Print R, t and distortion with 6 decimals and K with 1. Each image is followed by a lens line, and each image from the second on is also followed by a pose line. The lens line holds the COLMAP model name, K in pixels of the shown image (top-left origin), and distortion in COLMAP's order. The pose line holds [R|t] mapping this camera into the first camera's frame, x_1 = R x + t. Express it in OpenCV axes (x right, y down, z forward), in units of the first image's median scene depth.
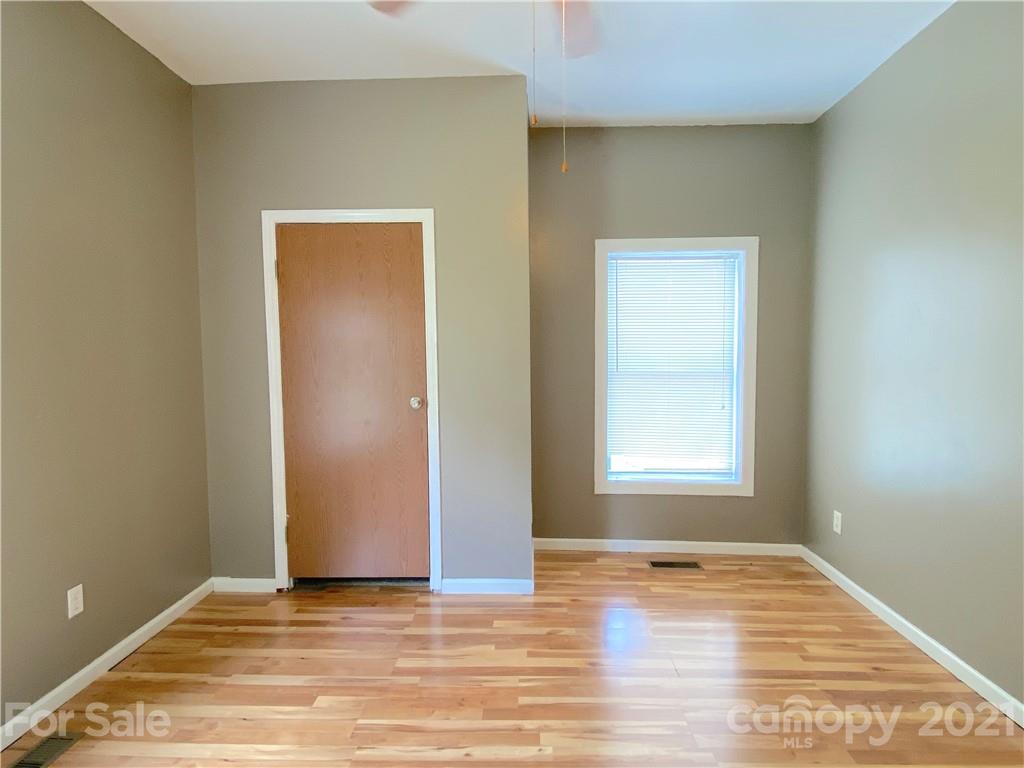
lens RADIAL K [[555.9, 0, 516.1], [0, 555.9, 371.9], [0, 0, 1]] dist [0.037356, -0.020830]
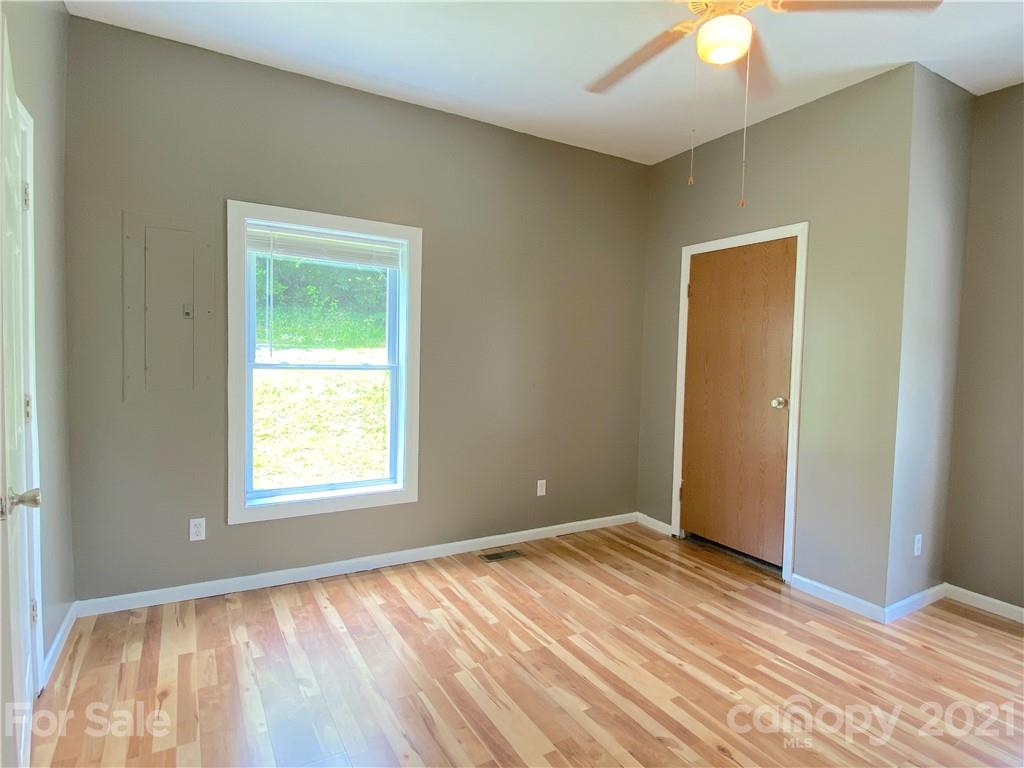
lens RADIAL K [[555.9, 0, 525.1], [0, 555.9, 370.5], [0, 0, 1]] dist [0.037356, -0.020830]
pose [[0.554028, 0.055017, -0.830678, 0.474200], [-0.070179, 0.997349, 0.019249, 0.006504], [0.829535, 0.047632, 0.556420, -0.025789]]
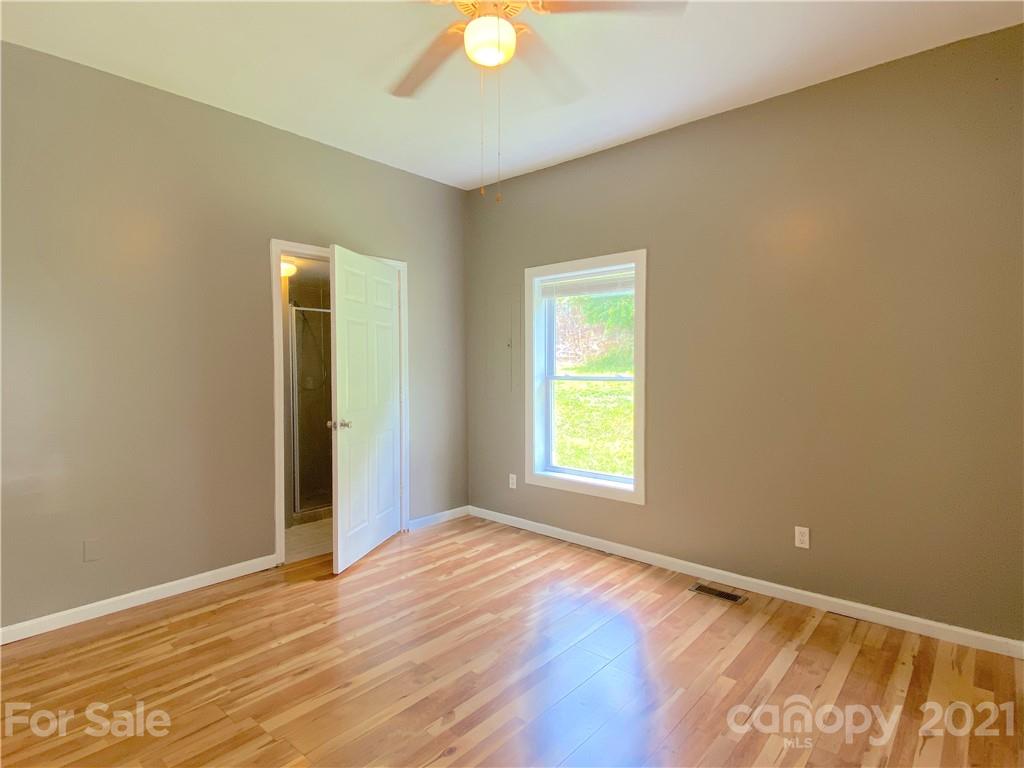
lens RADIAL K [[555.9, 0, 512.1], [0, 555.9, 377.7], [0, 0, 1]] dist [0.037356, -0.020830]
pose [[-0.622624, 0.035282, -0.781725, 0.538194], [-0.023731, 0.997672, 0.063929, -0.038381], [0.782161, 0.058355, -0.620338, 0.966534]]
